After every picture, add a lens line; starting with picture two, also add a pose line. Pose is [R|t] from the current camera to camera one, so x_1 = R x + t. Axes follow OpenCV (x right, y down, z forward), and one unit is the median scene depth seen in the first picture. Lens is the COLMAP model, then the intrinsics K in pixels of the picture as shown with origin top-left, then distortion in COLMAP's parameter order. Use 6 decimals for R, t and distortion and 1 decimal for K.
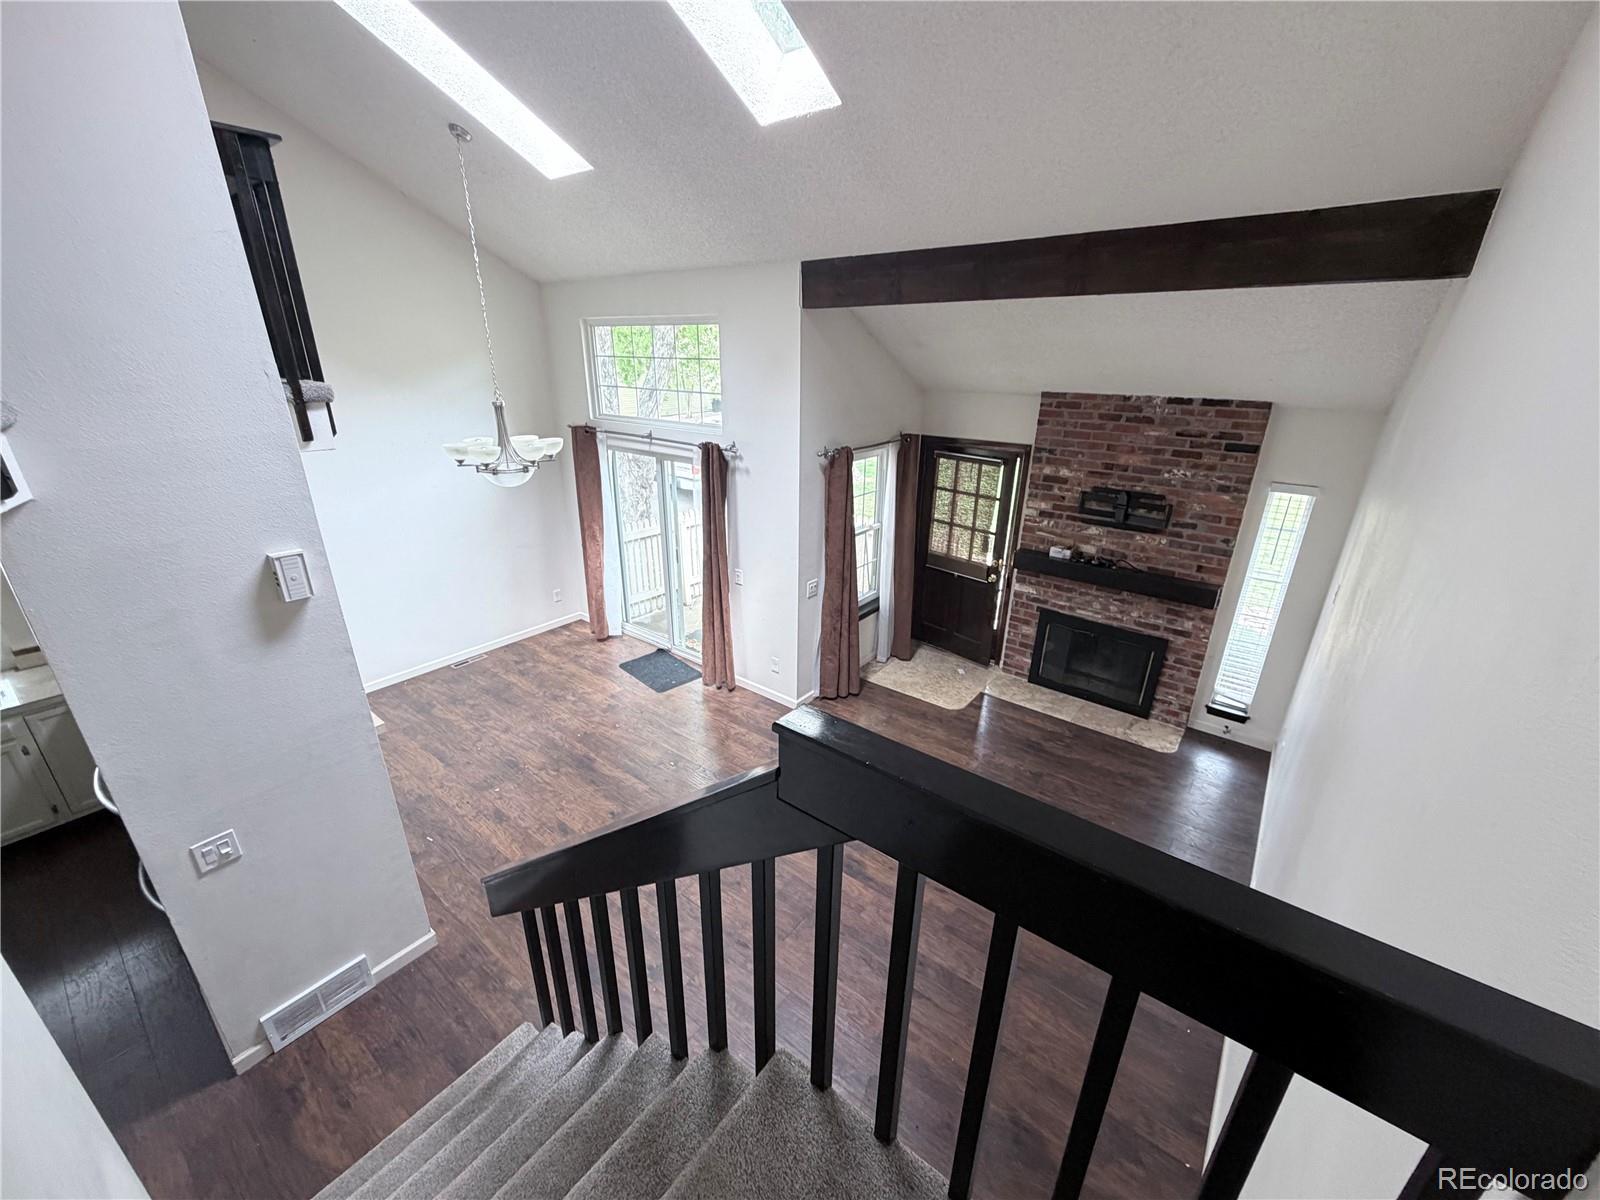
lens RADIAL K [[634.6, 0, 800.4], [0, 634.6, 599.0], [0, 0, 1]] dist [0.000902, -0.000803]
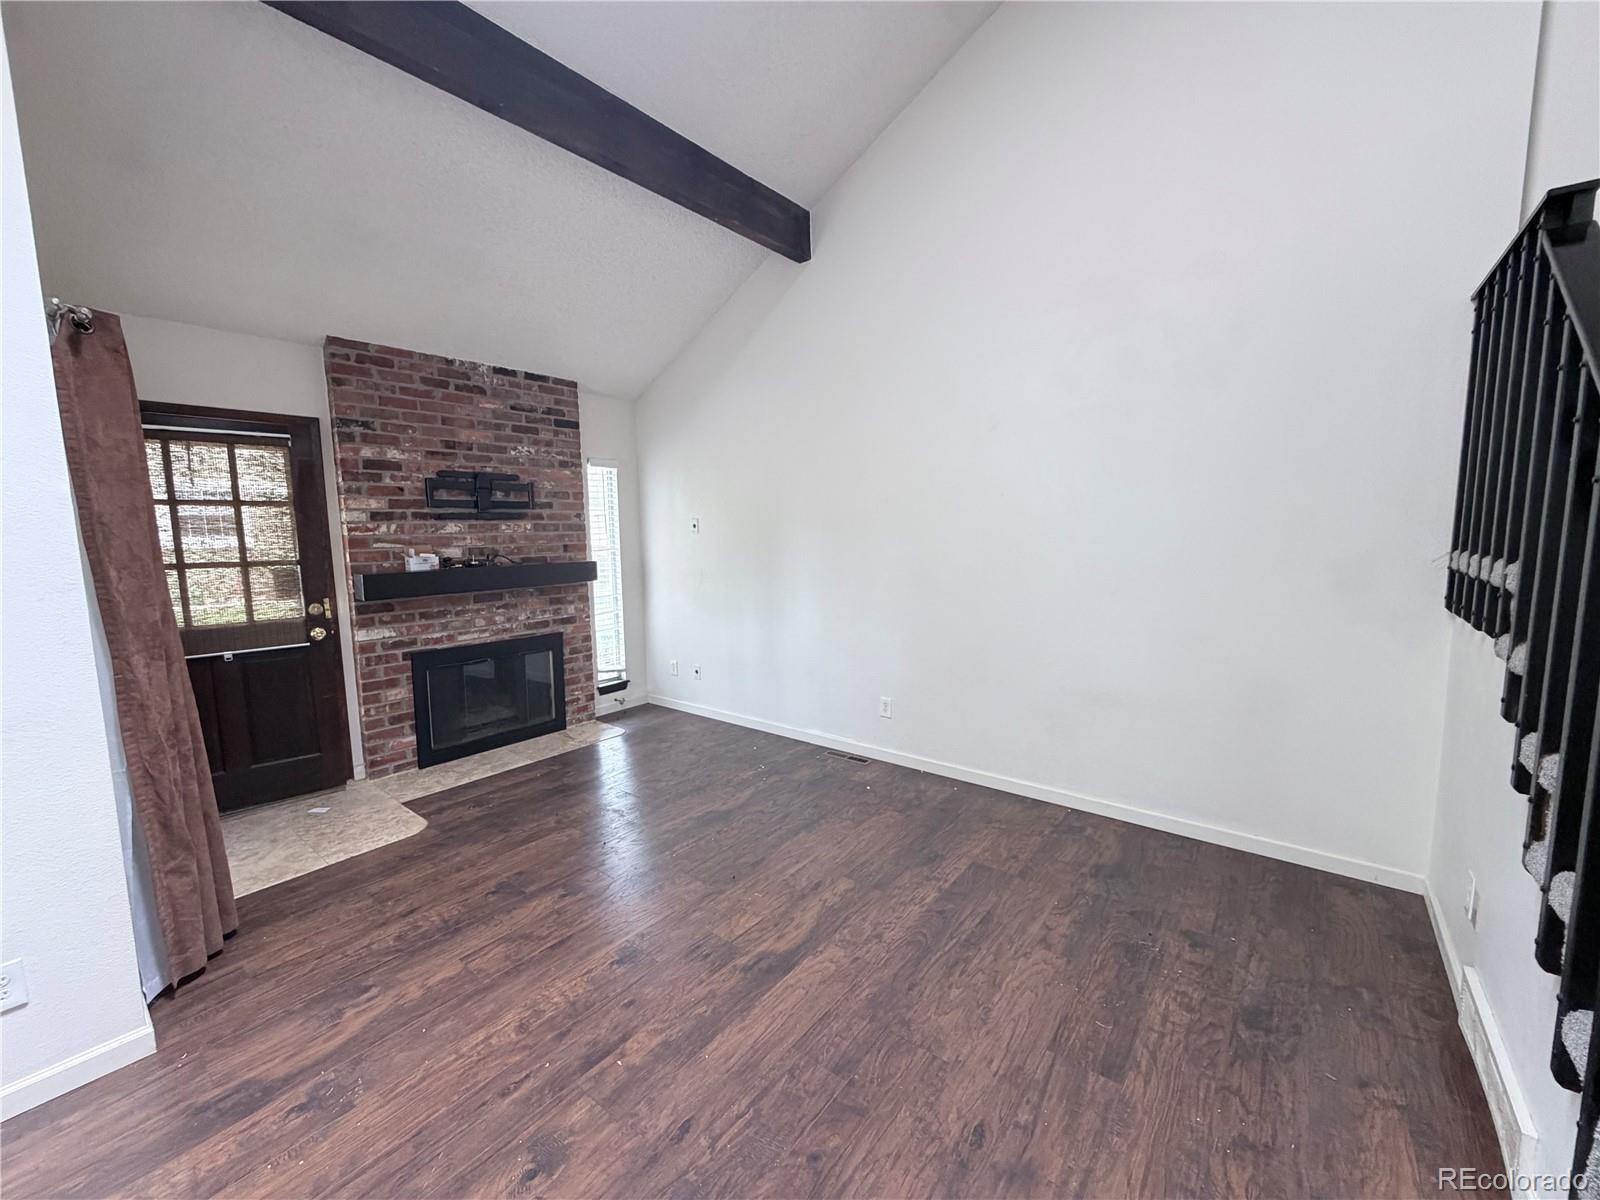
lens RADIAL K [[634.6, 0, 802.0], [0, 634.6, 597.8], [0, 0, 1]] dist [0.000902, -0.000803]
pose [[0.008797, -0.127002, 0.991863, -0.331194], [0.377716, 0.918839, 0.114302, 0.046219], [-0.925880, 0.373637, 0.056054, 0.607616]]
